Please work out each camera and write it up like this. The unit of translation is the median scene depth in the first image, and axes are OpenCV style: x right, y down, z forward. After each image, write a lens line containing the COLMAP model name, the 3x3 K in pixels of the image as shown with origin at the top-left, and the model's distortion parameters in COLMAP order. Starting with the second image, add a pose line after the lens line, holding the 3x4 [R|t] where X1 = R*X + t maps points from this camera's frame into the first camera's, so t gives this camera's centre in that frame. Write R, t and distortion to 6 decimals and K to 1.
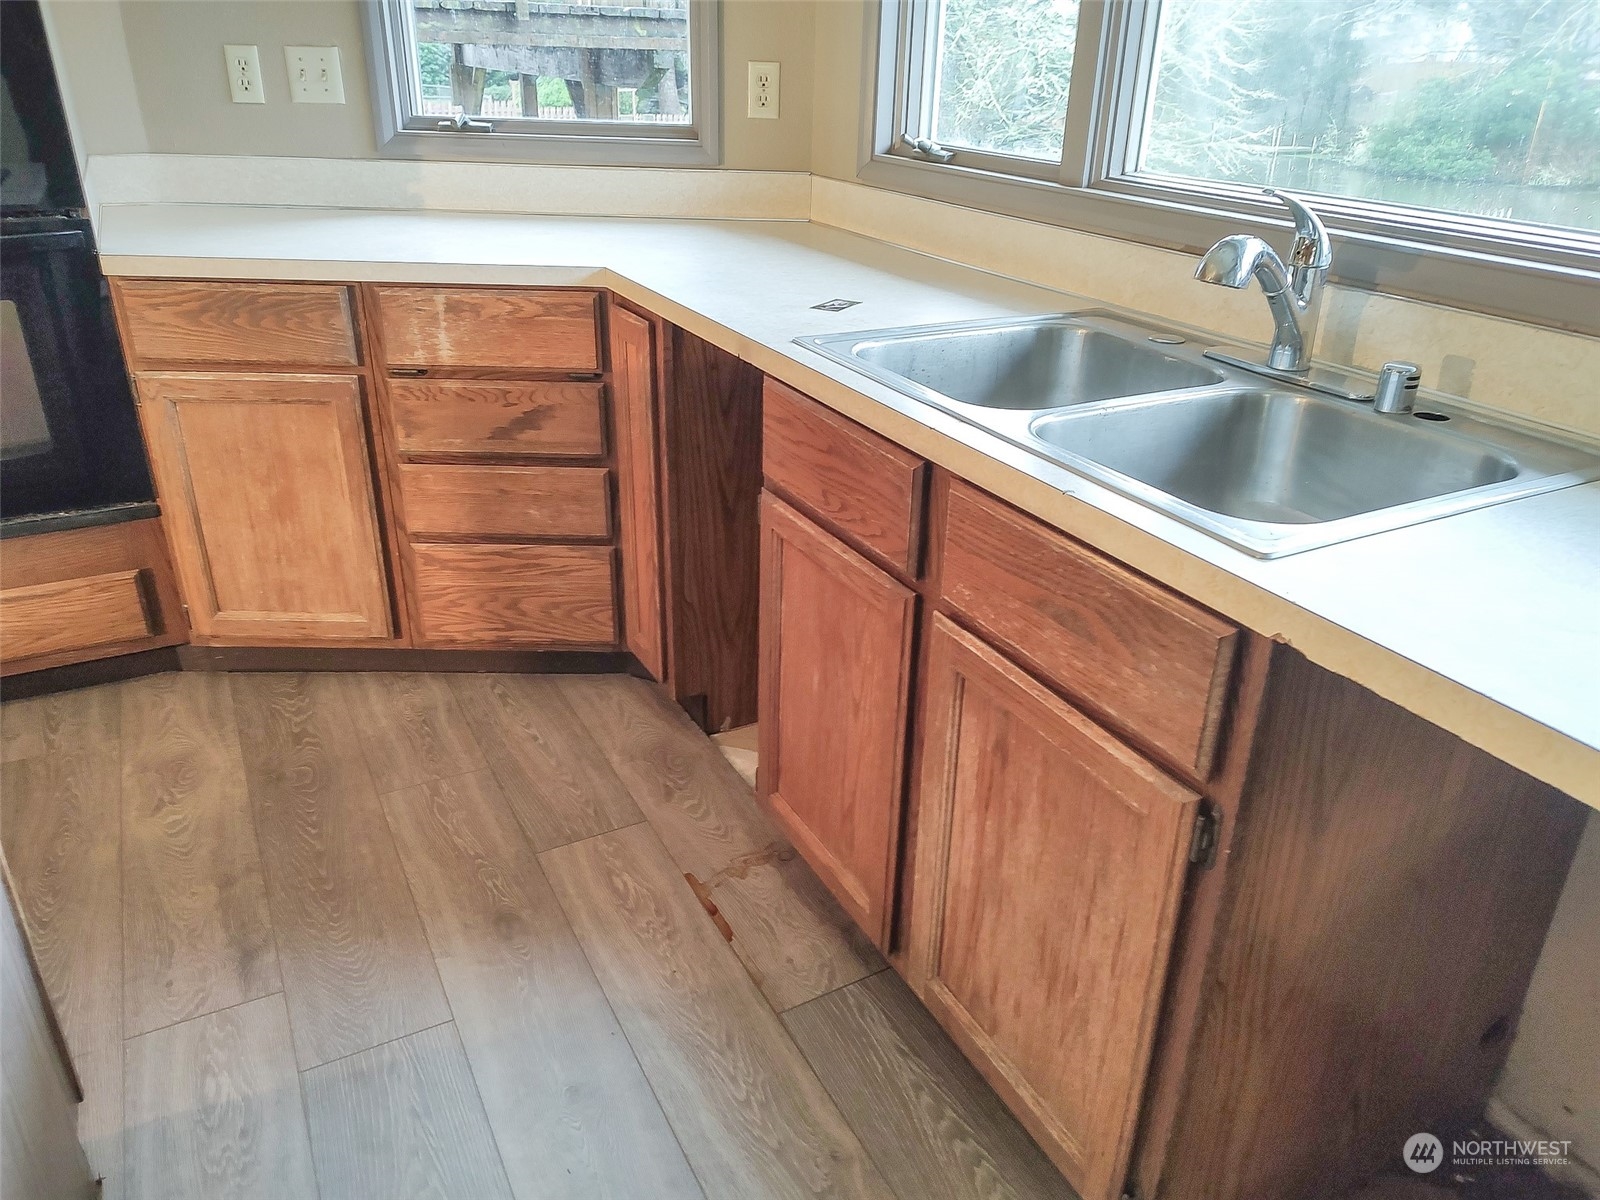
lens RADIAL K [[1191.8, 0, 740.5], [0, 1191.8, 597.9], [0, 0, 1]] dist [0.093936, -0.001930]
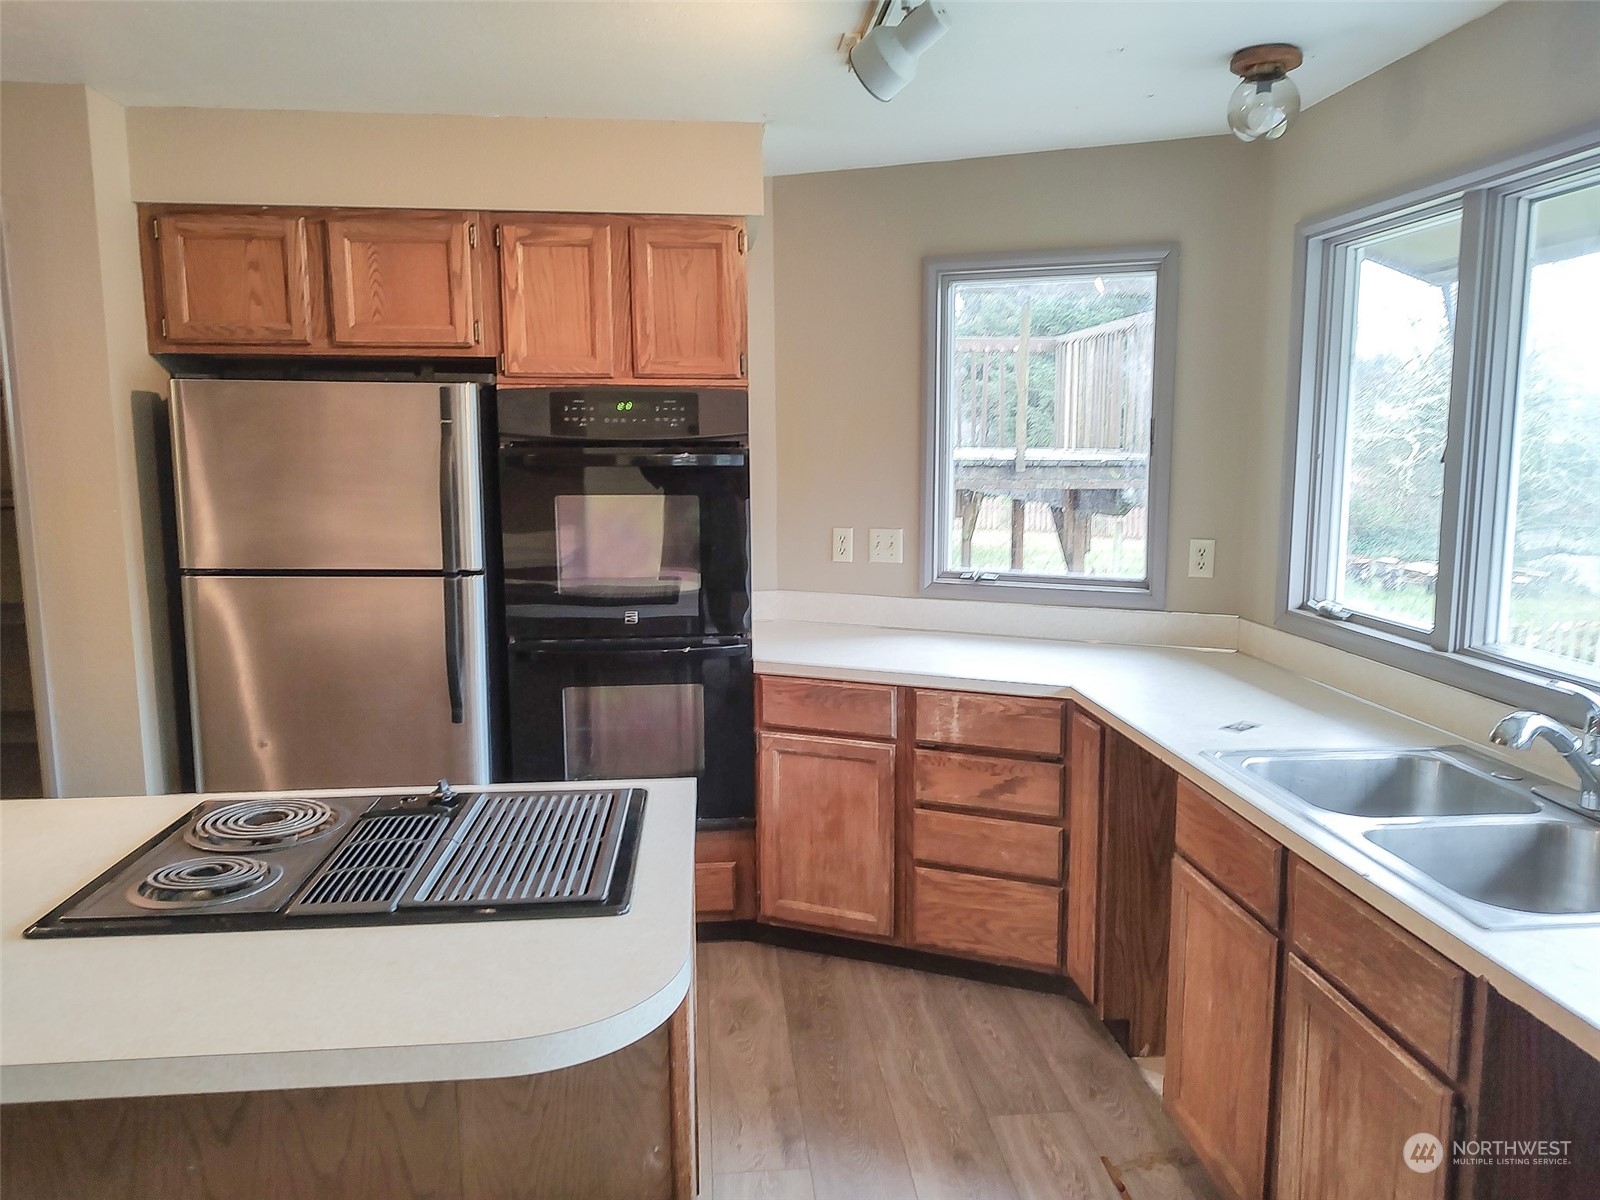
lens RADIAL K [[1109.4, 0, 801.8], [0, 1109.4, 561.8], [0, 0, 1]] dist [0.004131, -0.032779]
pose [[0.939397, 0.033101, -0.341231, 0.032581], [-0.145066, 0.940210, -0.308158, 0.041517], [0.310628, 0.338984, 0.888032, -0.332692]]
